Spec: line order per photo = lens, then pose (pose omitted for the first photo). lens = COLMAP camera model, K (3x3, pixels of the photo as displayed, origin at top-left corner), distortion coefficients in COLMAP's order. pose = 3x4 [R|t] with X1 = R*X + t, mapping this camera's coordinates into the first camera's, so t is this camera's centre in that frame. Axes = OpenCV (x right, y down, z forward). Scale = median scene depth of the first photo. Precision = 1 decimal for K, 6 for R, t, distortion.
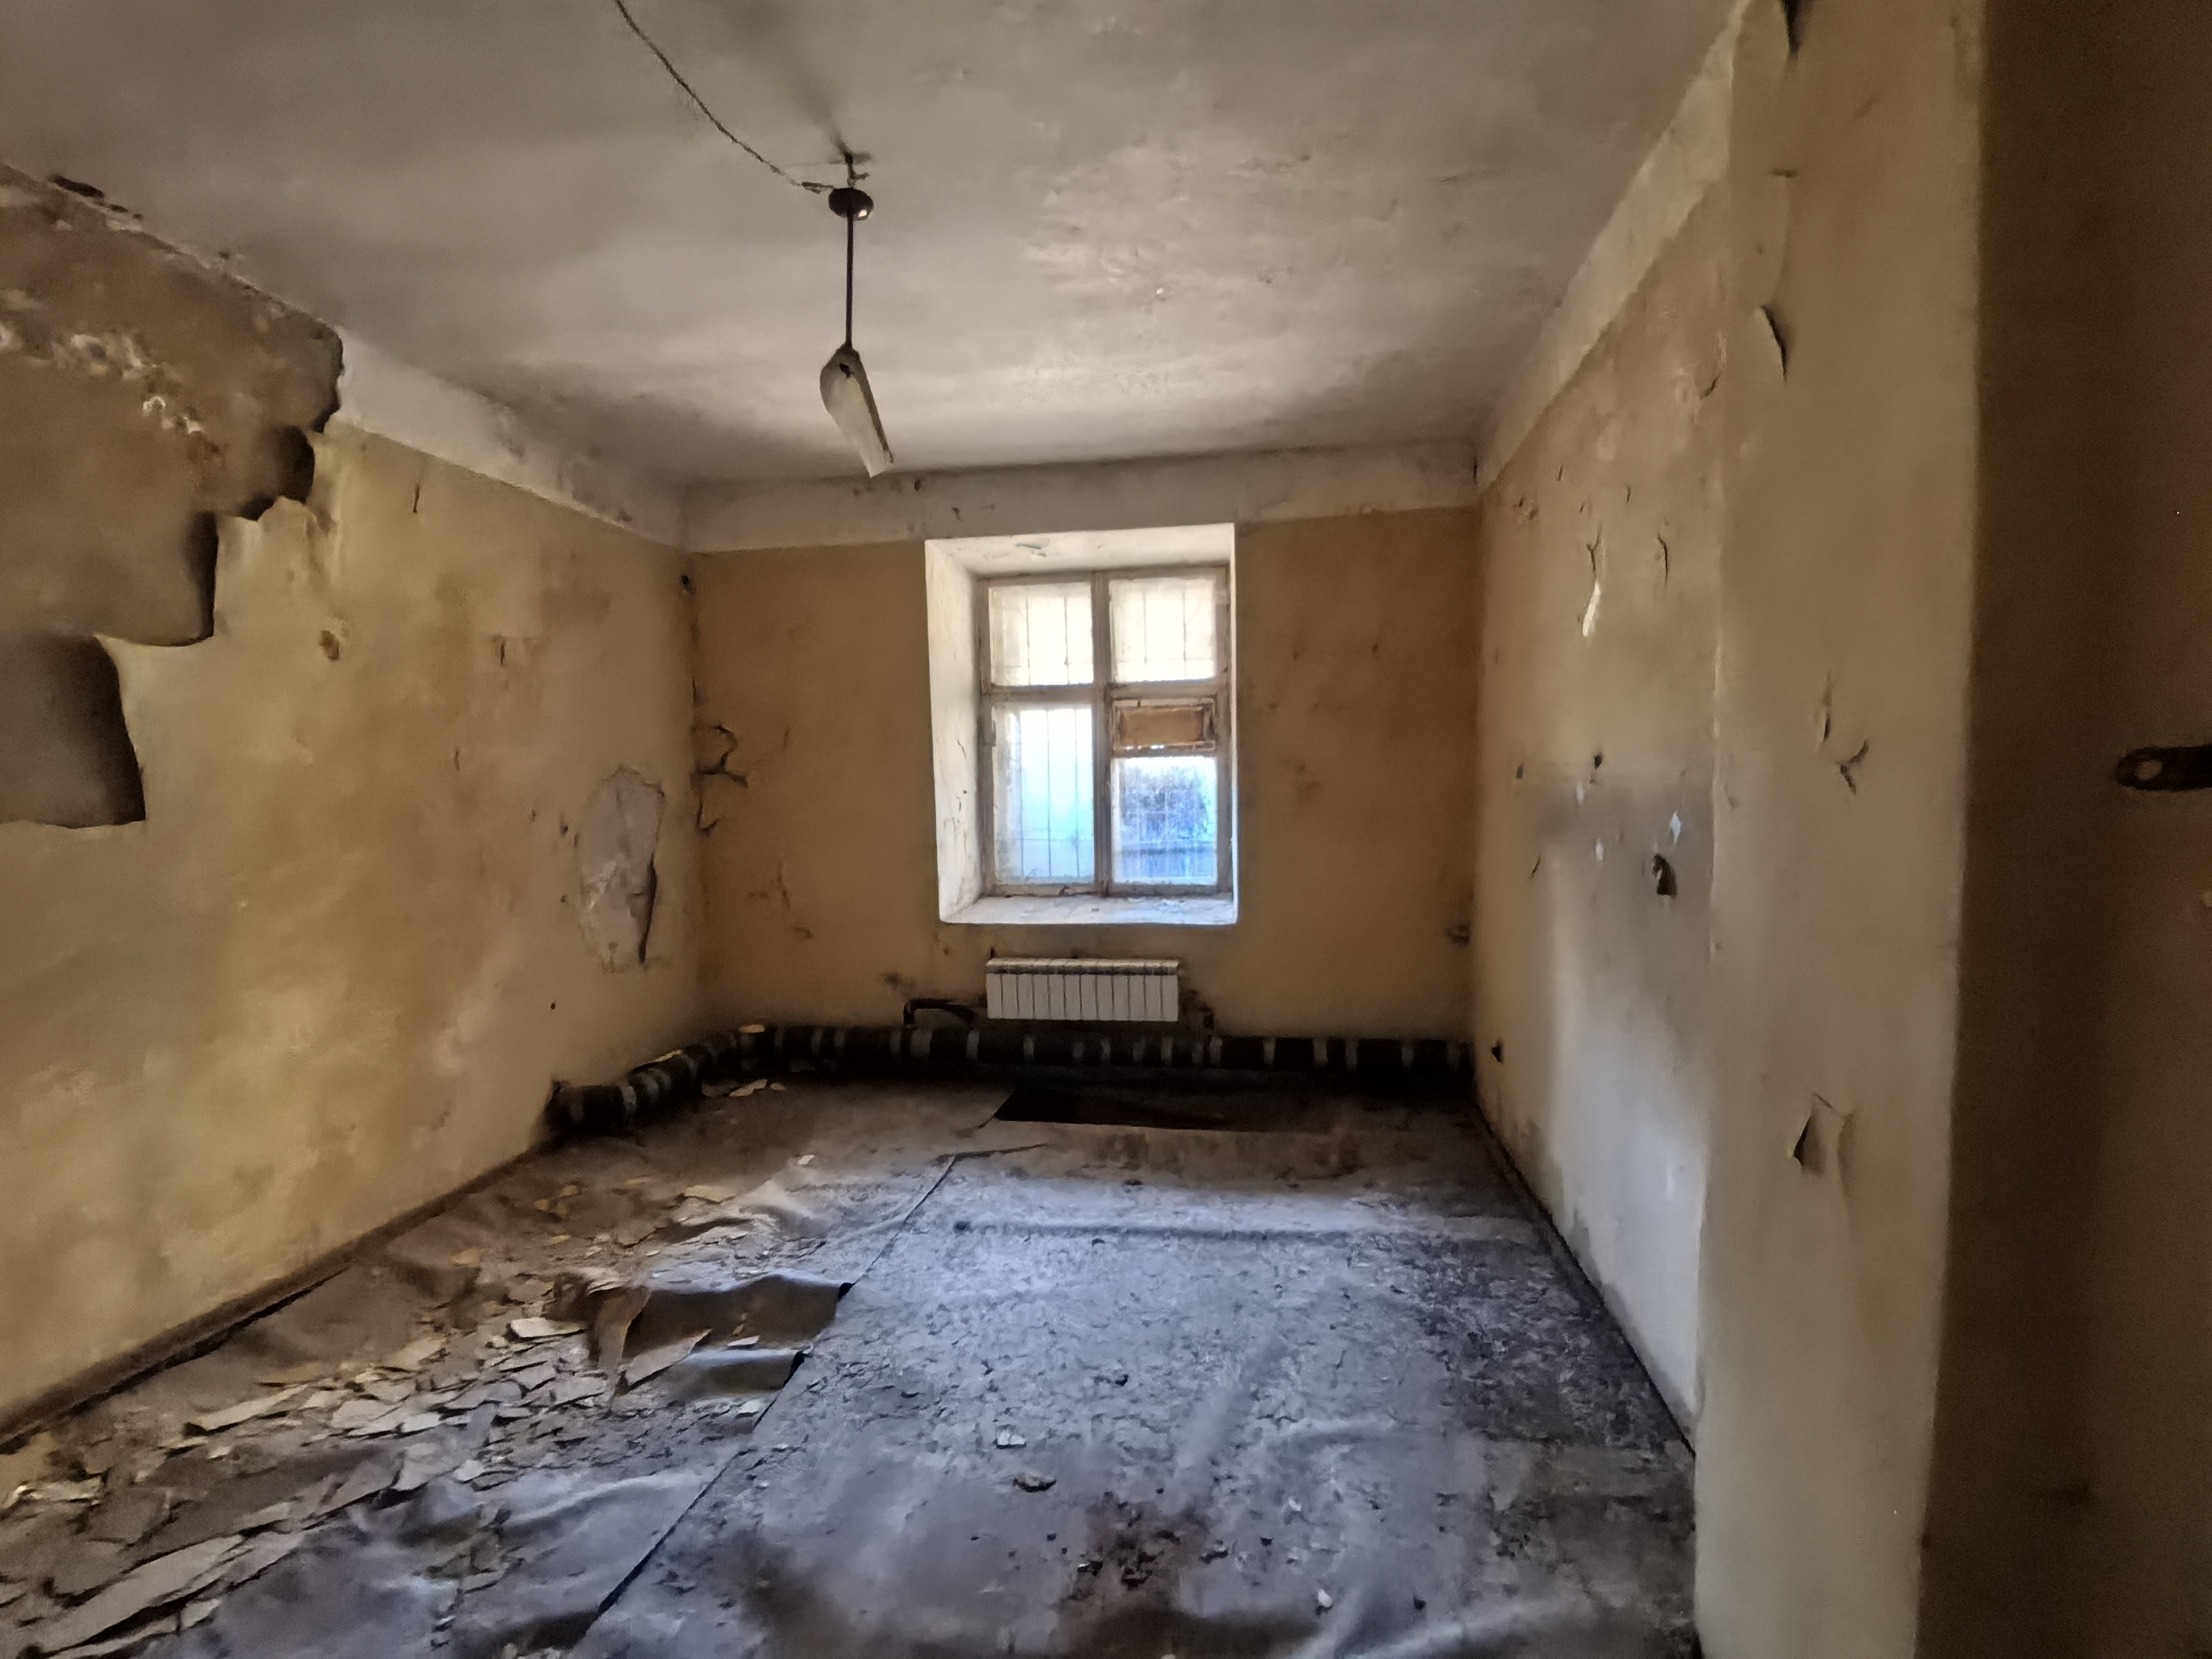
lens RADIAL K [[1032.2, 0, 1096.1], [0, 1032.2, 842.2], [0, 0, 1]] dist [0.004641, 0.000716]
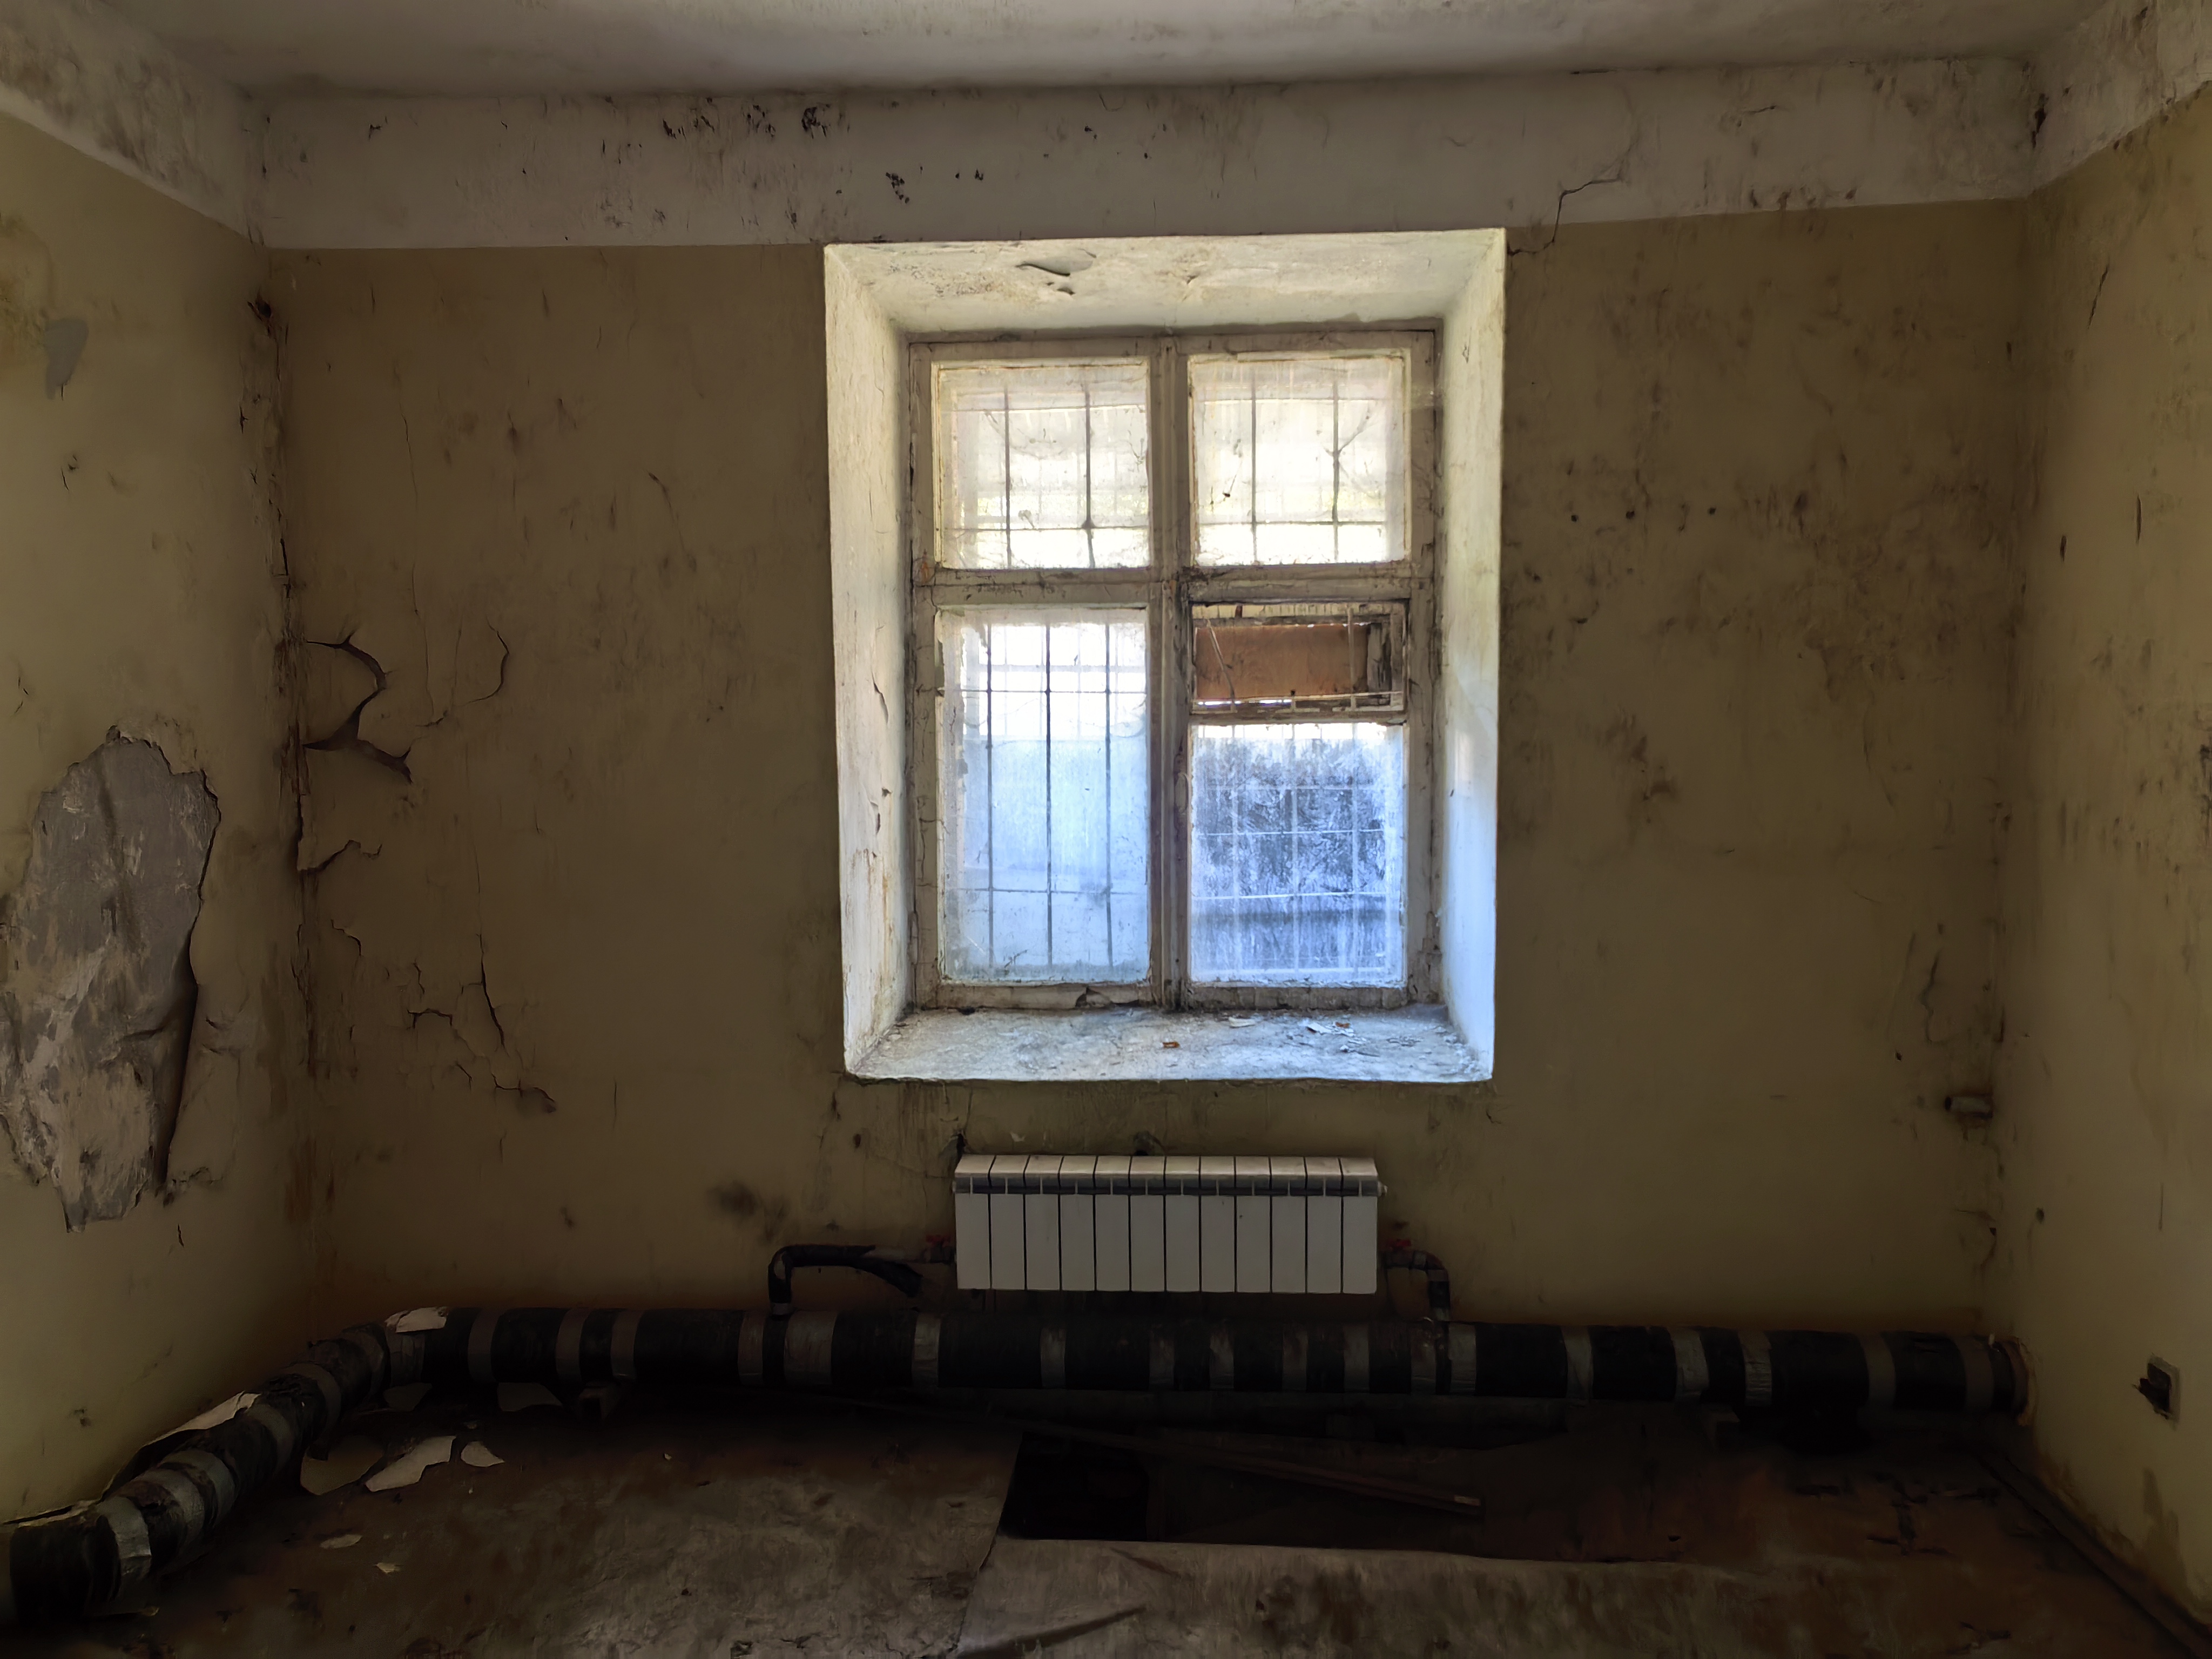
lens RADIAL K [[1709.4, 0, 1093.4], [0, 1709.4, 838.8], [0, 0, 1]] dist [0.053353, -0.004283]
pose [[0.994723, 0.004413, 0.102498, -0.124763], [-0.003831, 0.999975, -0.005877, -0.025725], [-0.102522, 0.005454, 0.994716, 0.233674]]
